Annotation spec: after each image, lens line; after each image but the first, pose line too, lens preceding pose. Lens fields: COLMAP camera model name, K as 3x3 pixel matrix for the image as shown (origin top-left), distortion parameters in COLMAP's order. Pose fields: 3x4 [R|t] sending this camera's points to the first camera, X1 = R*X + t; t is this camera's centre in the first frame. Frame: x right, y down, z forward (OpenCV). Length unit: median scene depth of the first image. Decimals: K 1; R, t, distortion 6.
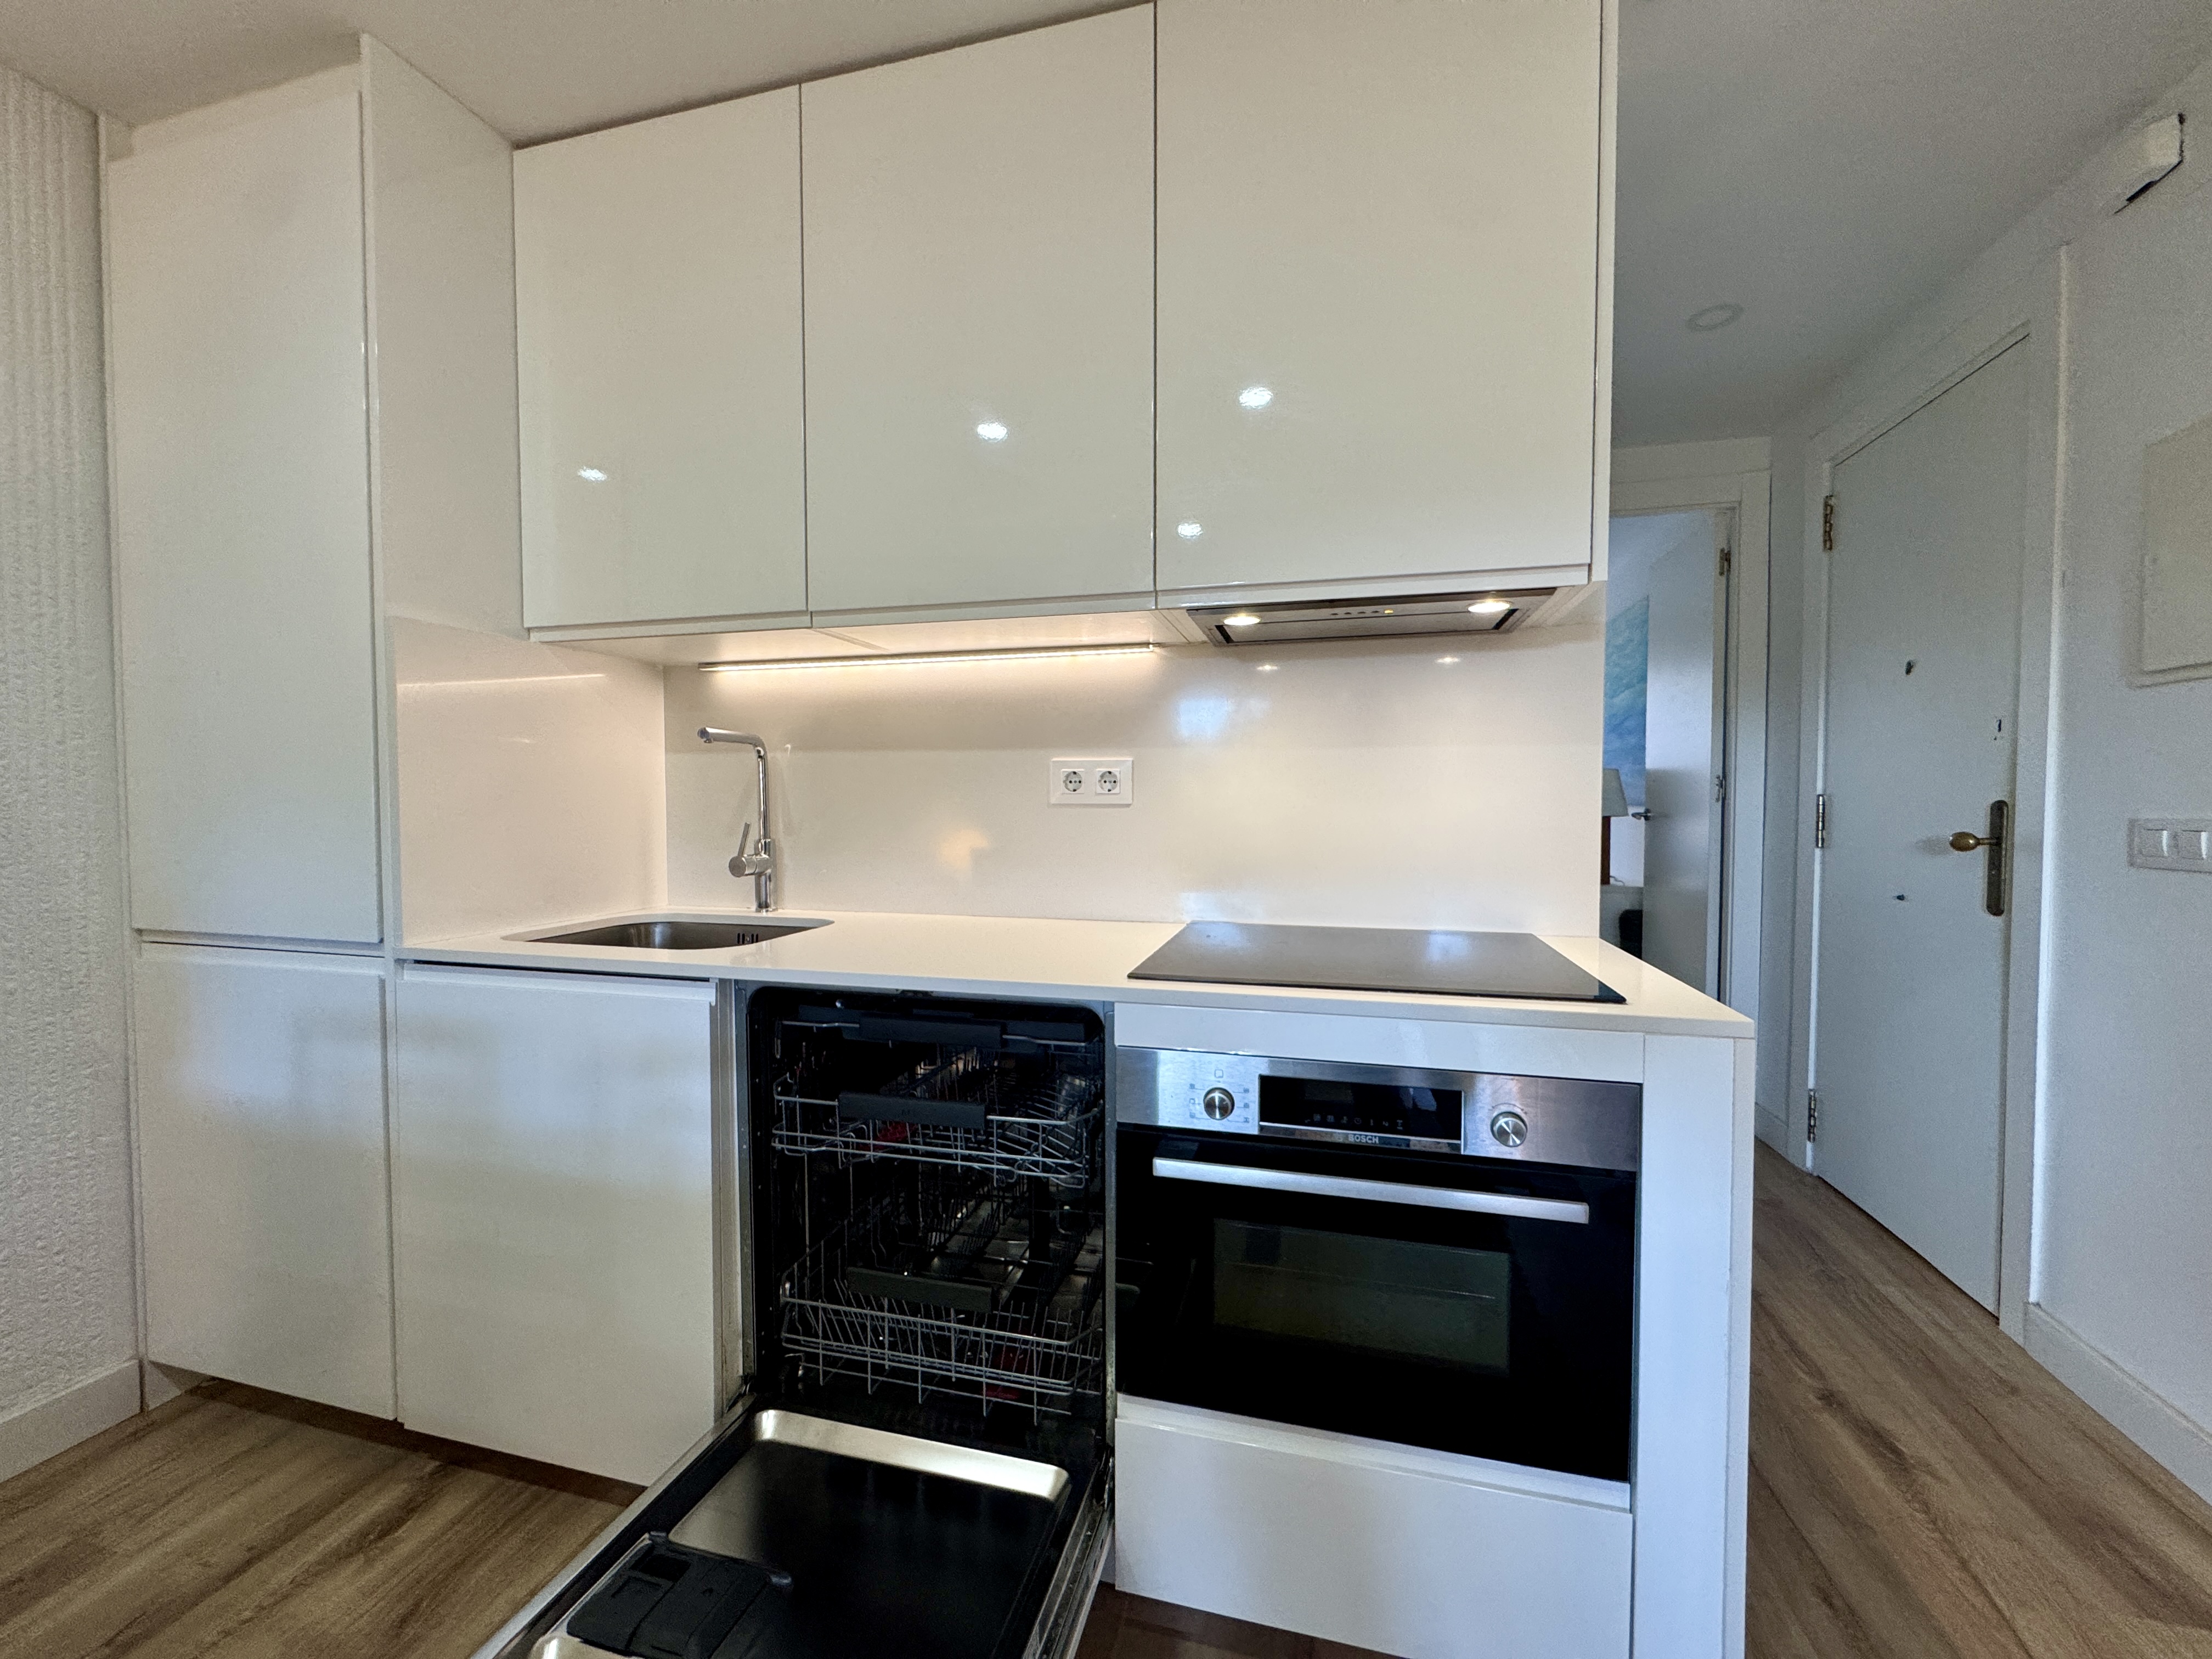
lens RADIAL K [[883.6, 0, 1107.9], [0, 883.6, 827.6], [0, 0, 1]] dist [-0.006151, 0.001283]
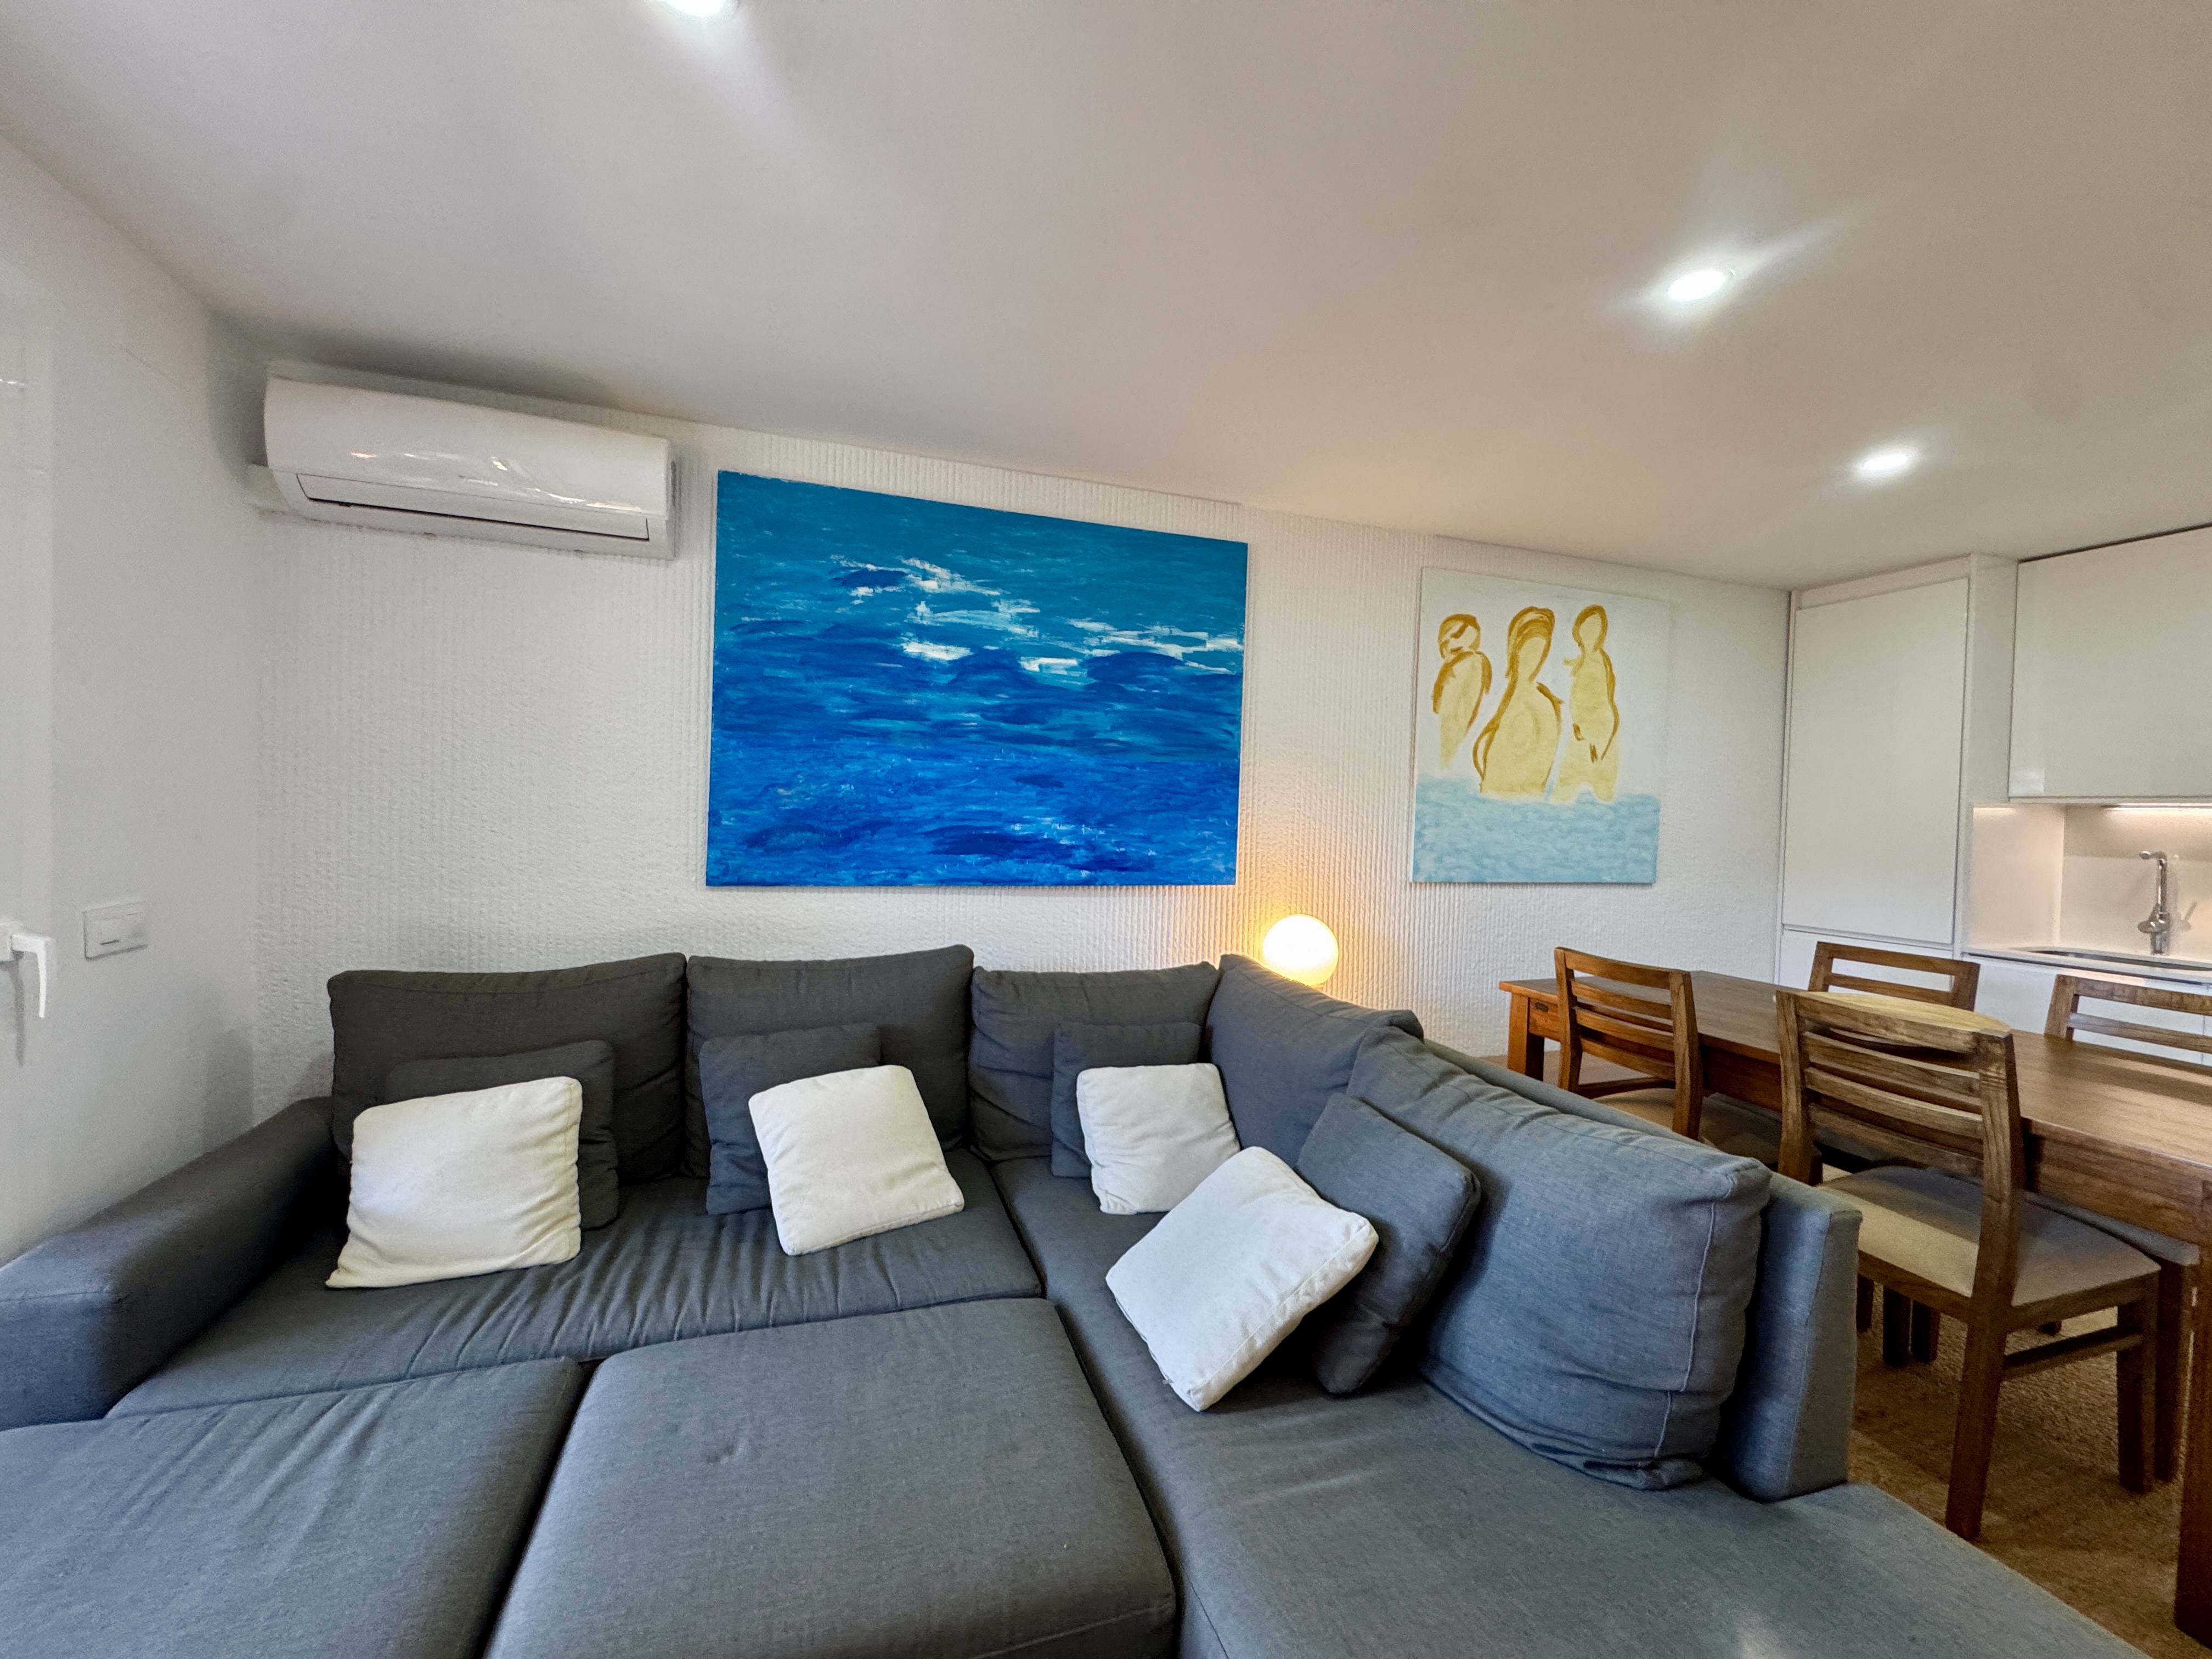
lens RADIAL K [[883.6, 0, 1112.9], [0, 883.6, 831.7], [0, 0, 1]] dist [-0.006151, 0.001283]
pose [[0.564978, 0.034553, -0.824382, -0.162151], [-0.052302, 0.998613, 0.006012, -0.053464], [0.823446, 0.039720, 0.566002, -1.843167]]
